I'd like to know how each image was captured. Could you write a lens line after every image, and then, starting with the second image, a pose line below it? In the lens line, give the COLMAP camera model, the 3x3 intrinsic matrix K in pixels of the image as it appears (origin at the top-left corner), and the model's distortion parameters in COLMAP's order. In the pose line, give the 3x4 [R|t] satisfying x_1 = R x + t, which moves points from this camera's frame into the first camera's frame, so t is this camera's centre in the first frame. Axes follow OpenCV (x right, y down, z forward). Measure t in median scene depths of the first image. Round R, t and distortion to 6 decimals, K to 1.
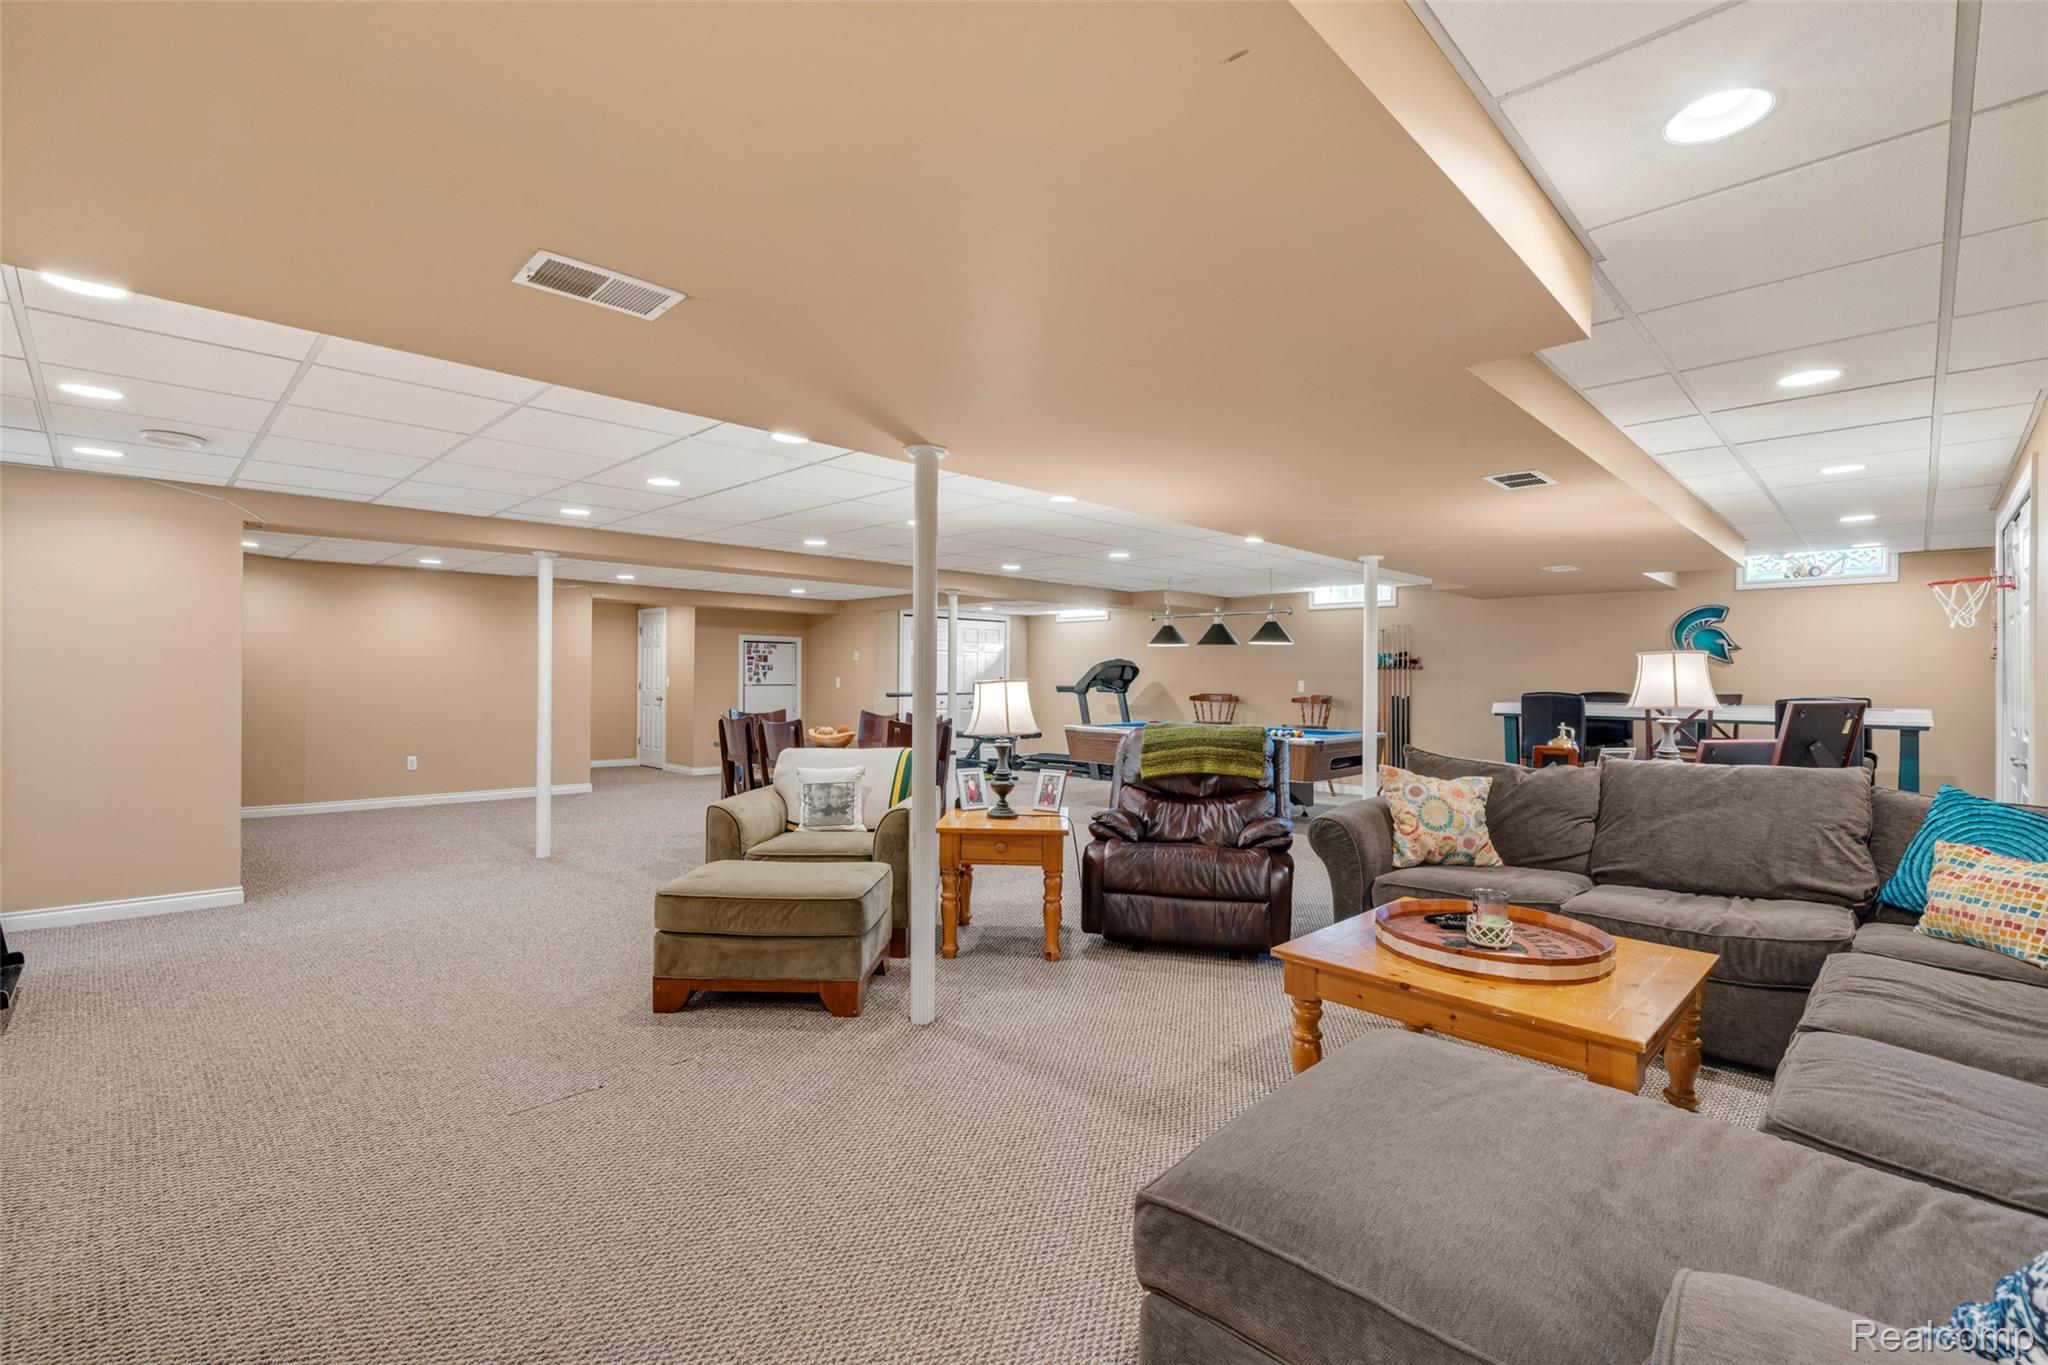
lens RADIAL K [[894.4, 0, 1024.0], [0, 894.4, 682.5], [0, 0, 1]] dist [0.000446, 0.000025]
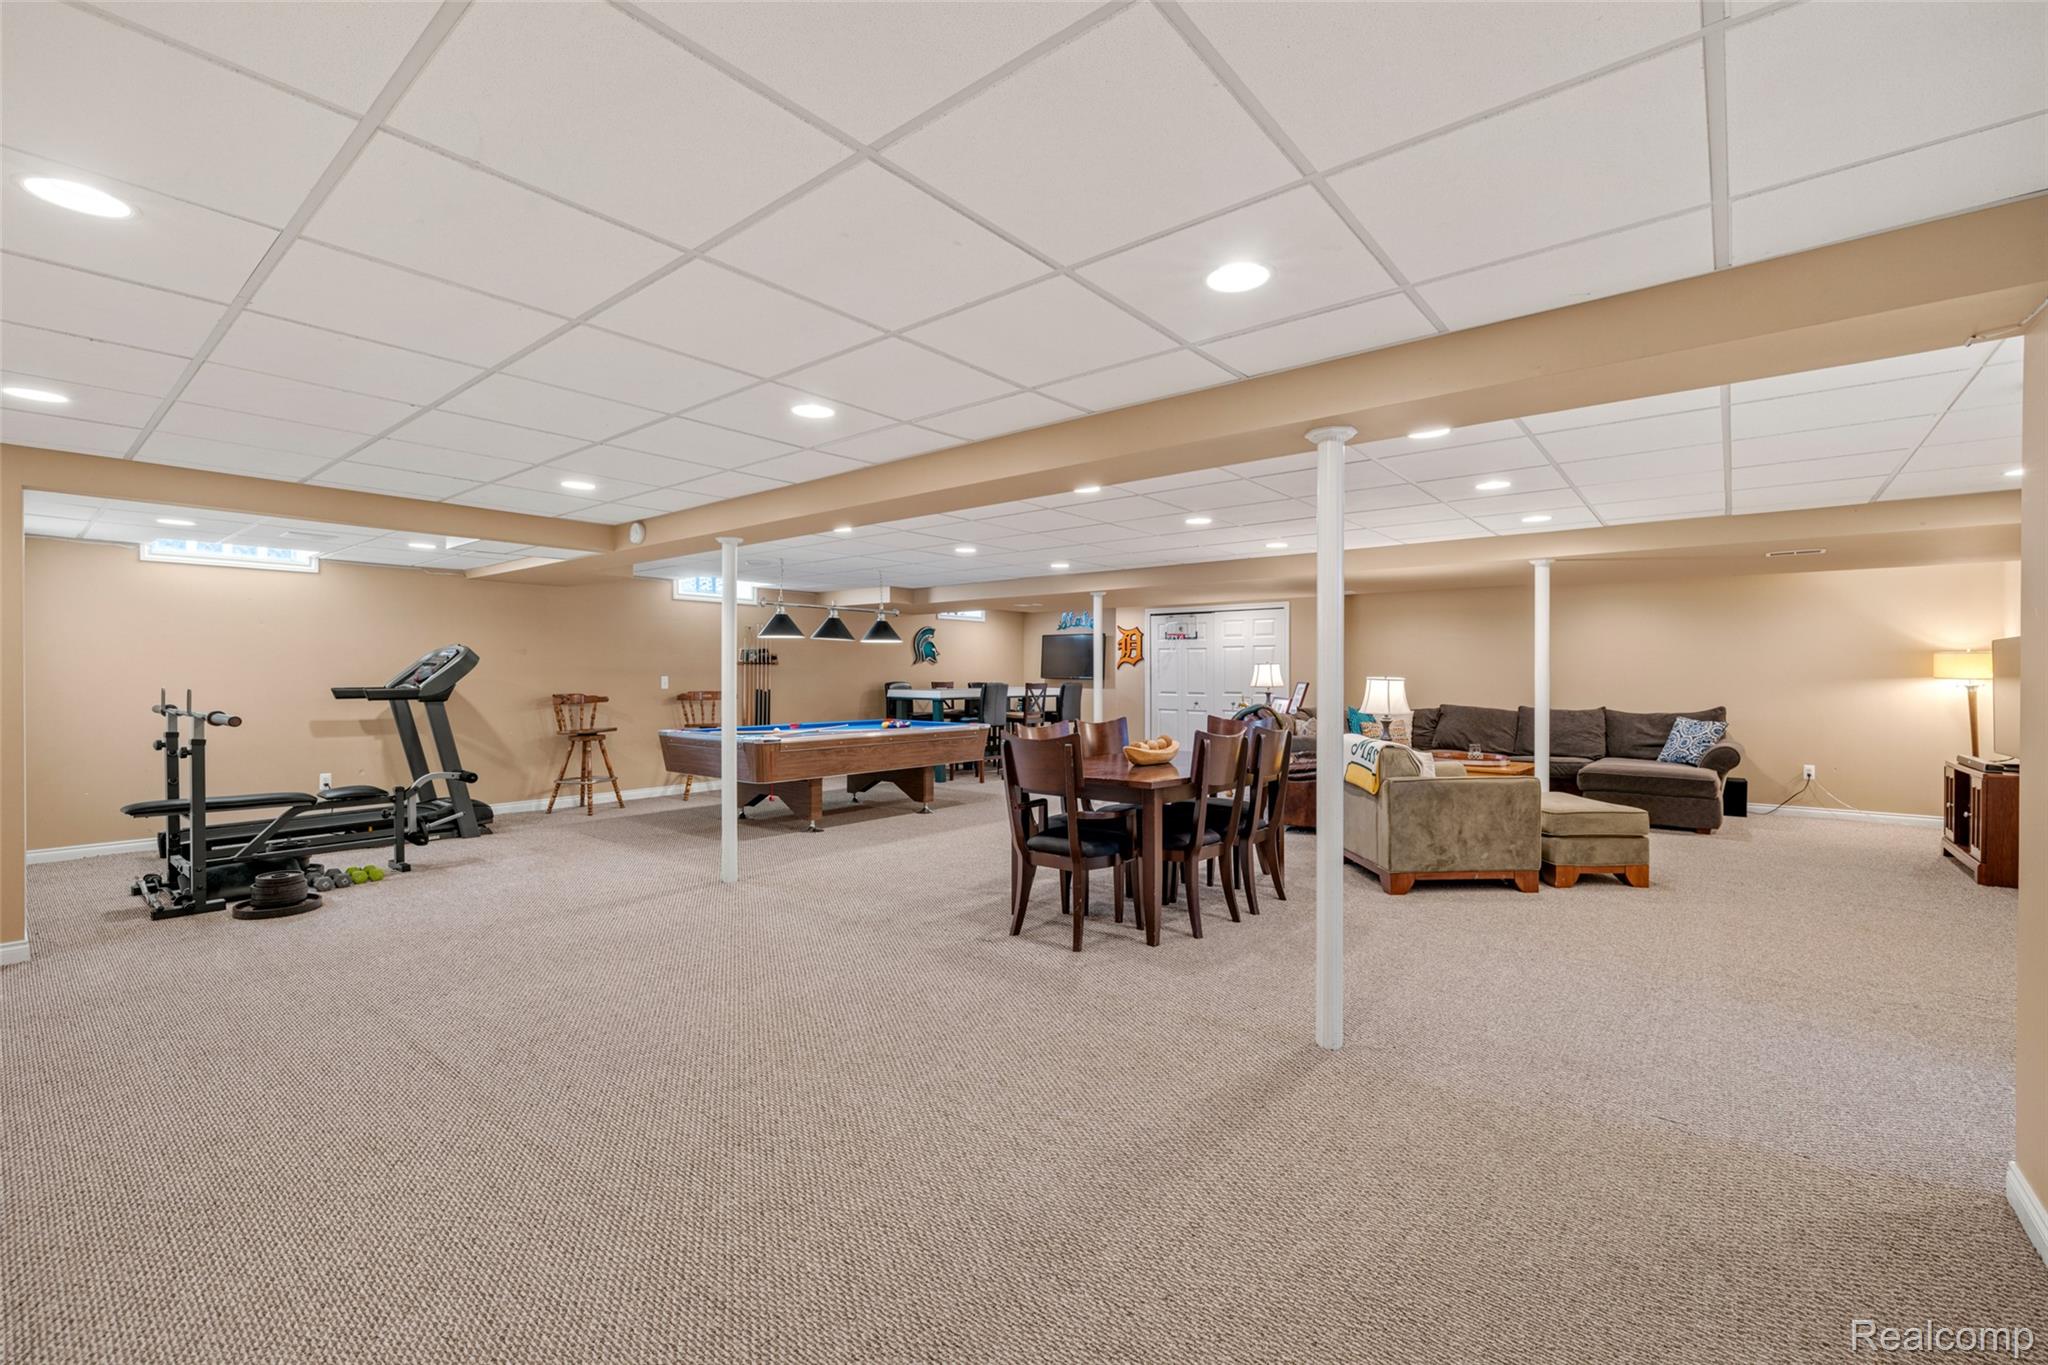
lens RADIAL K [[868.4, 0, 1024.0], [0, 868.4, 682.5], [0, 0, 1]] dist [-0.000292, -0.000046]
pose [[-0.088463, -0.018257, 0.995912, -0.664741], [0.000627, 0.999831, 0.018384, -0.011674], [-0.996079, 0.002250, -0.088437, 0.789883]]
